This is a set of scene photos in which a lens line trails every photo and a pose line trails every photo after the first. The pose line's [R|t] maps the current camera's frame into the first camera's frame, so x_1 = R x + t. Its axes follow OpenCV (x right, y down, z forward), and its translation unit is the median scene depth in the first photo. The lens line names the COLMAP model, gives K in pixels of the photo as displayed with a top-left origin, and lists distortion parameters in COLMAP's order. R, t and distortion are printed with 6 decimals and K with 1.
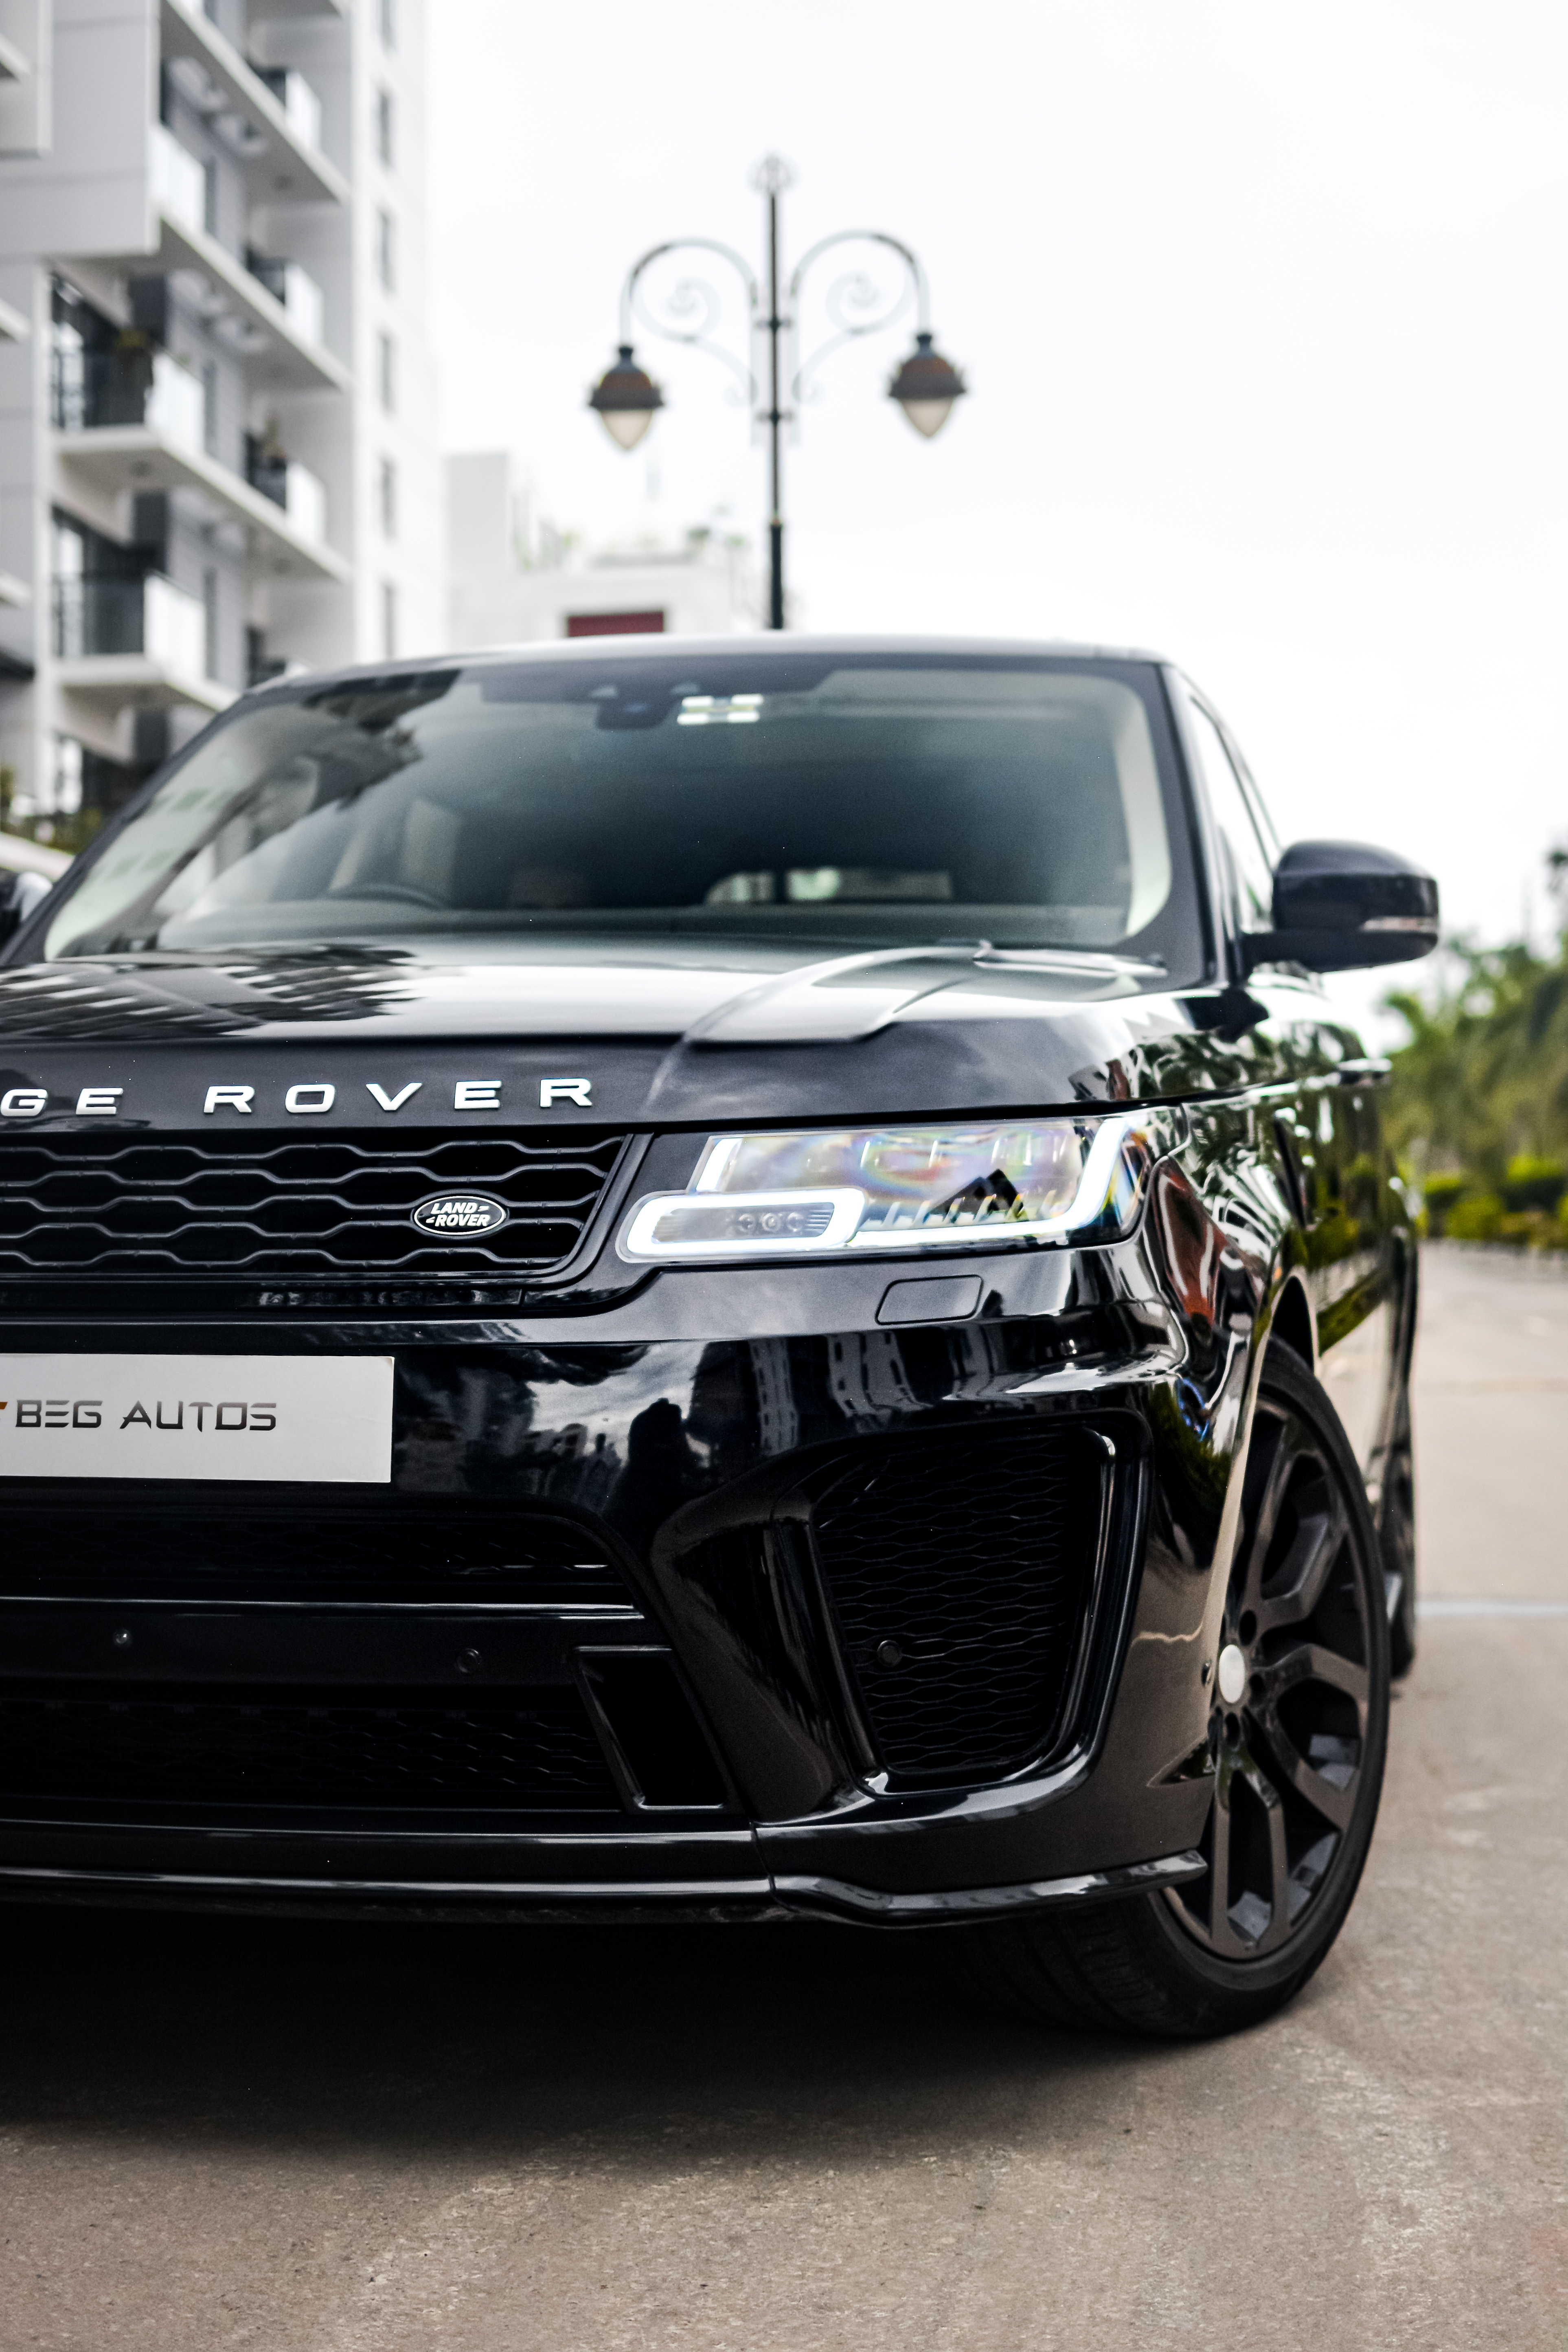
lens RADIAL K [[3692.6, 0, 784.0], [0, 3692.6, 1176.0], [0, 0, 1]] dist [-0.162268, -0.095012]
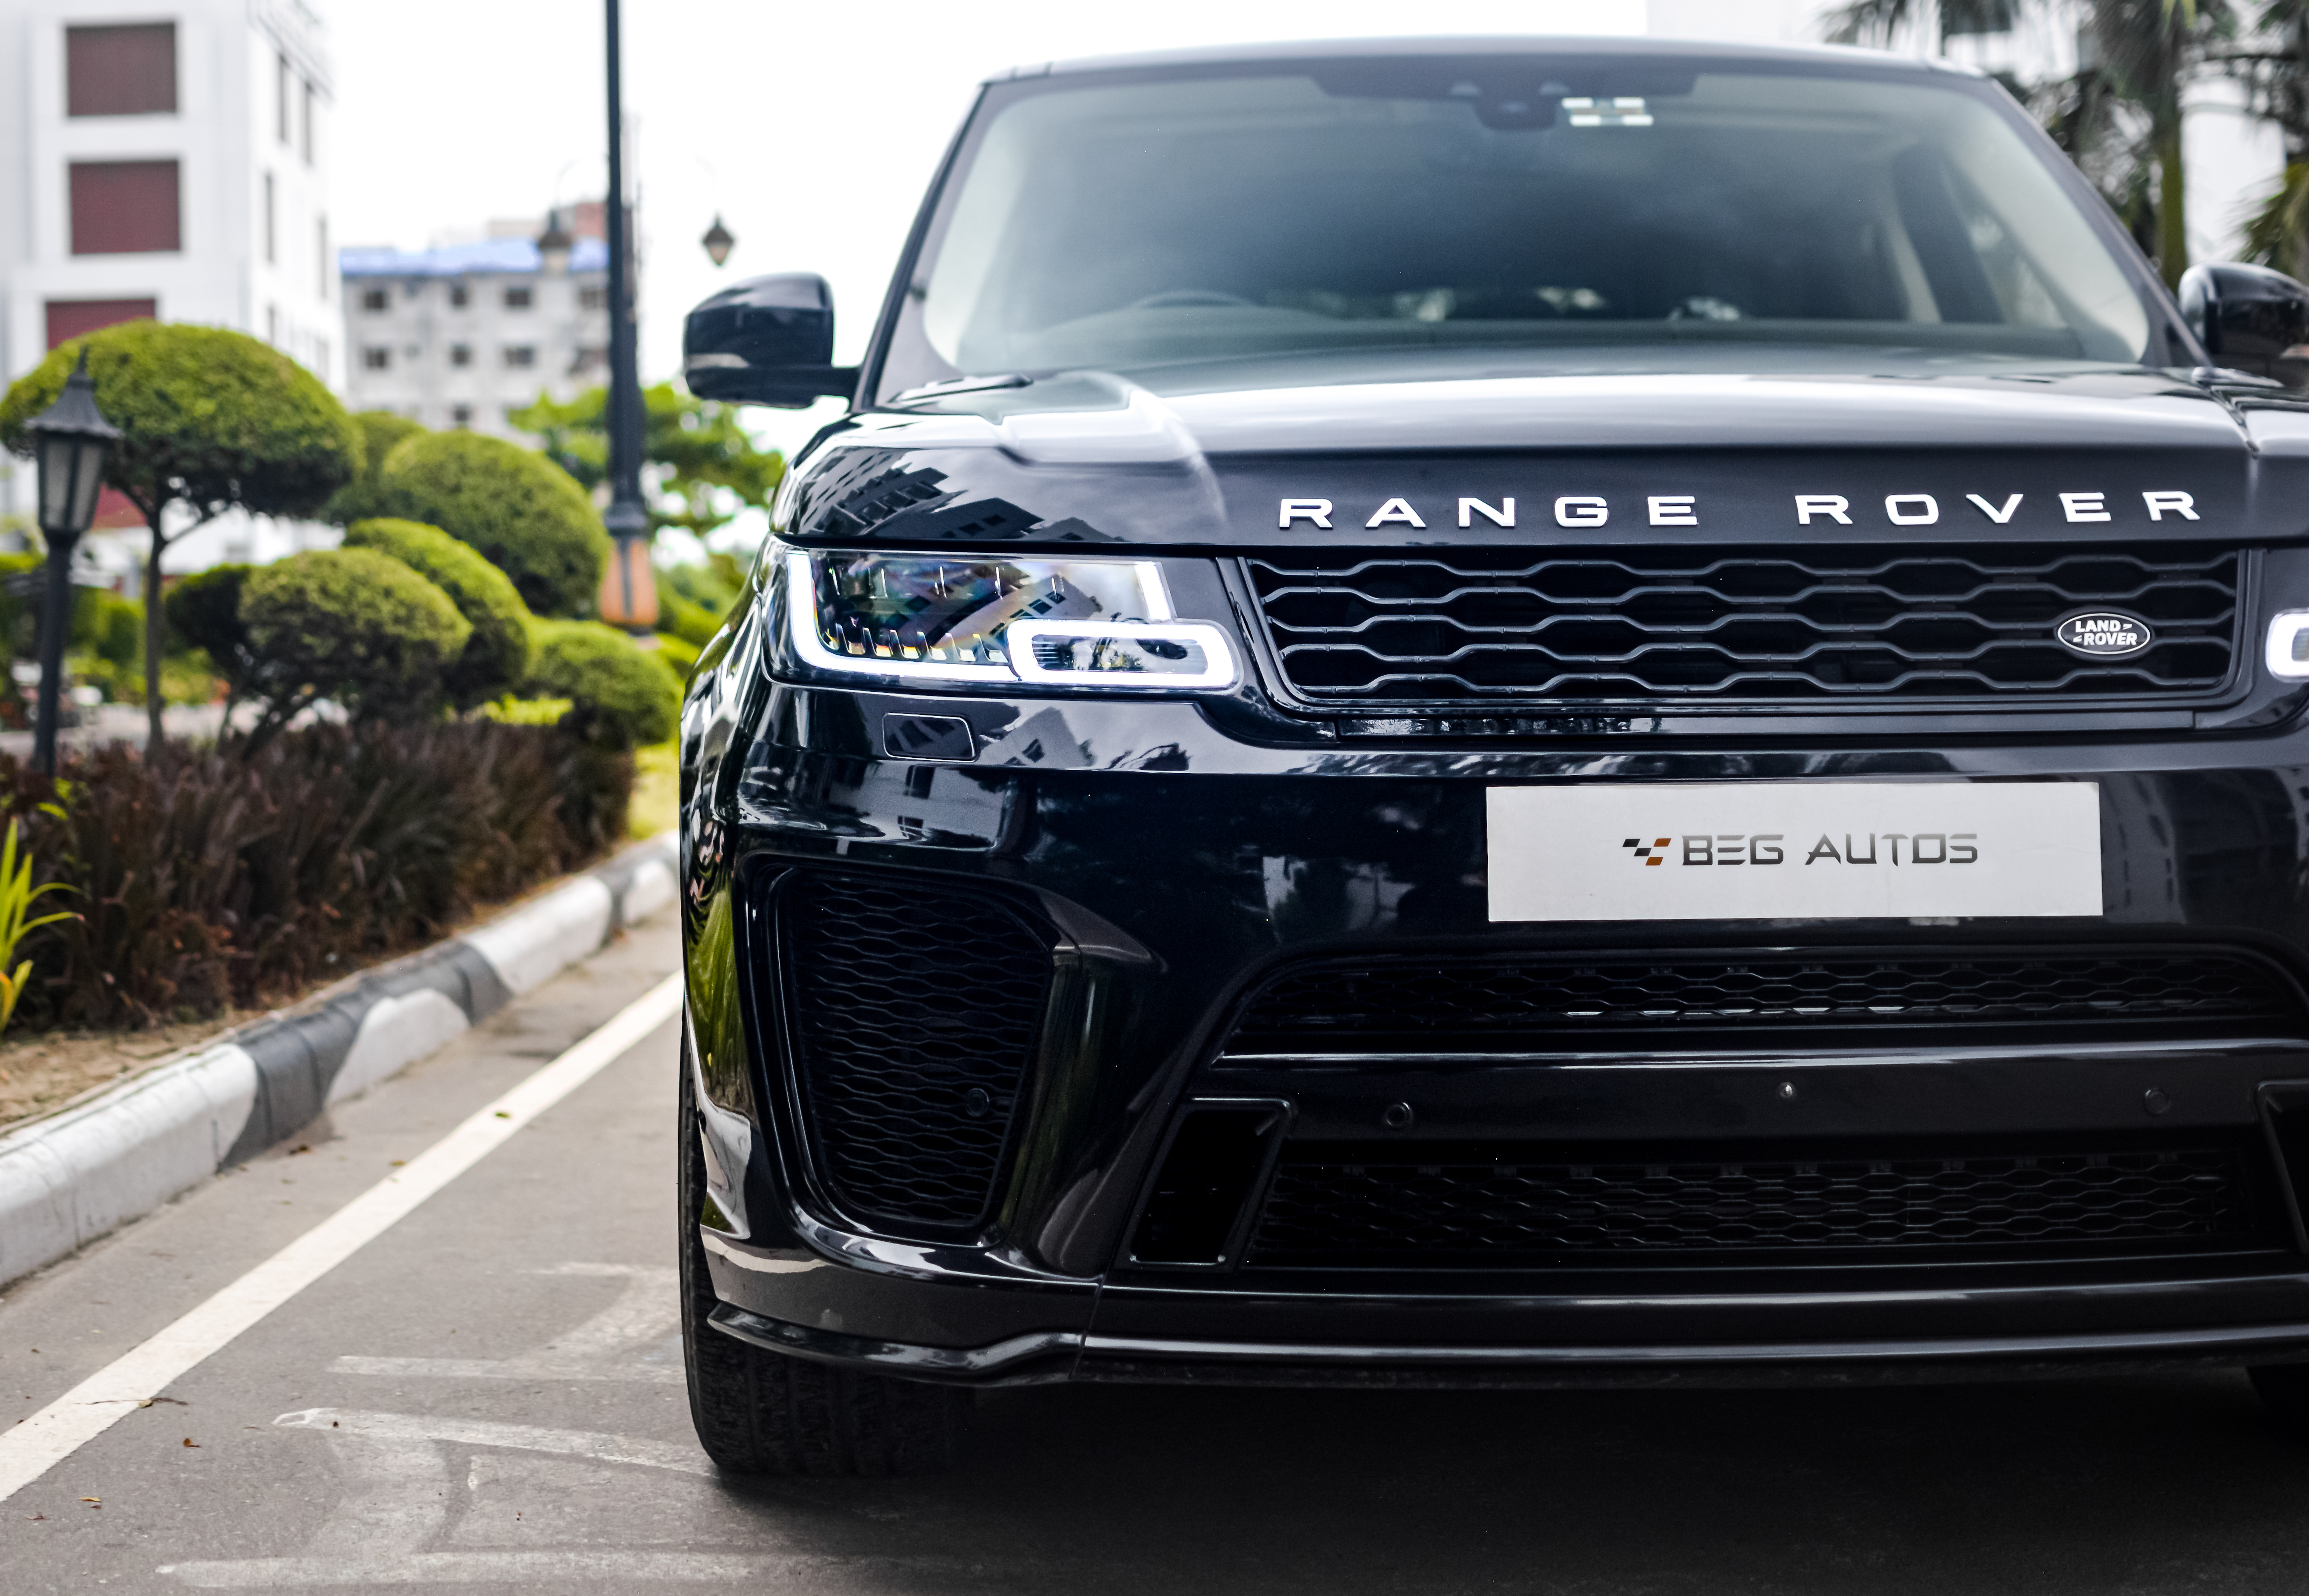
lens RADIAL K [[3781.8, 0, 1068.5], [0, 3781.8, 800.1], [0, 0, 1]] dist [-0.263513, 0.958684]
pose [[0.976832, -0.011300, 0.213709, -0.545487], [0.000936, 0.998821, 0.048534, 0.006407], [-0.214006, -0.047209, 0.975691, 0.115327]]
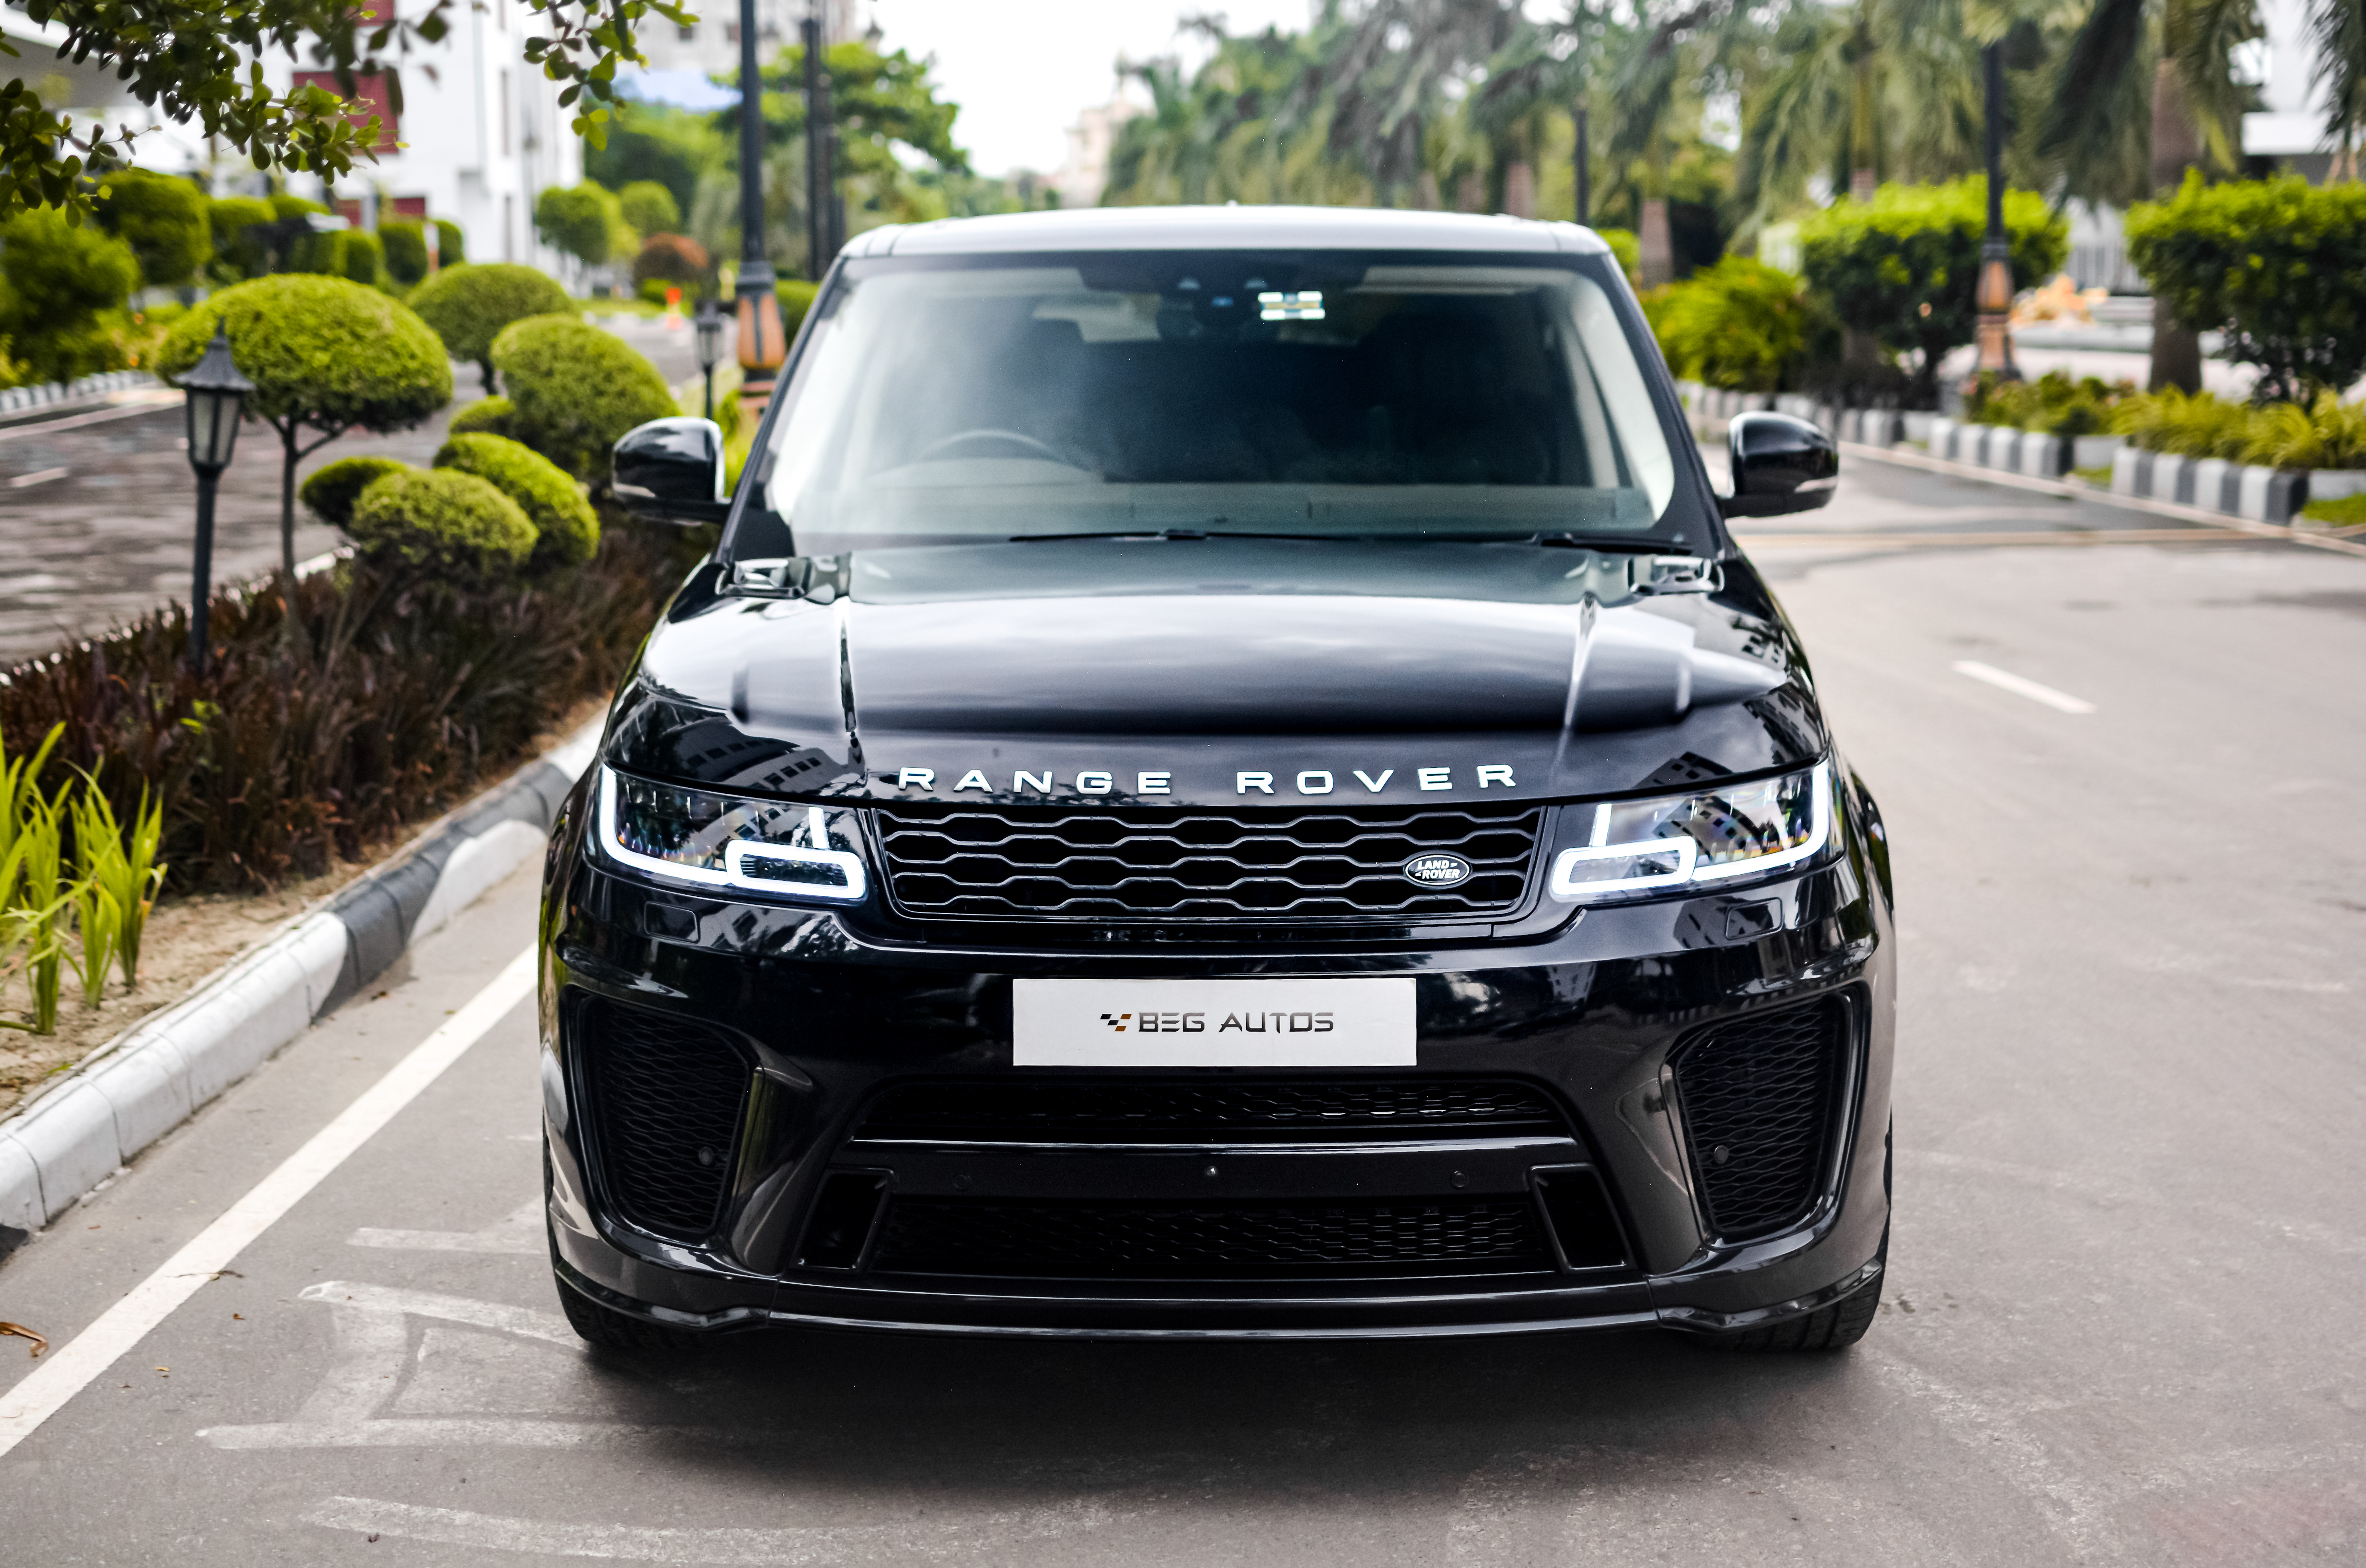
lens RADIAL K [[3535.8, 0, 1184.6], [0, 3535.8, 701.9], [0, 0, 1]] dist [-0.115638, -0.035313]
pose [[0.981383, -0.024776, 0.190457, -0.437996], [-0.001690, 0.990492, 0.137557, -0.239519], [-0.192054, -0.135318, 0.972010, -0.306434]]
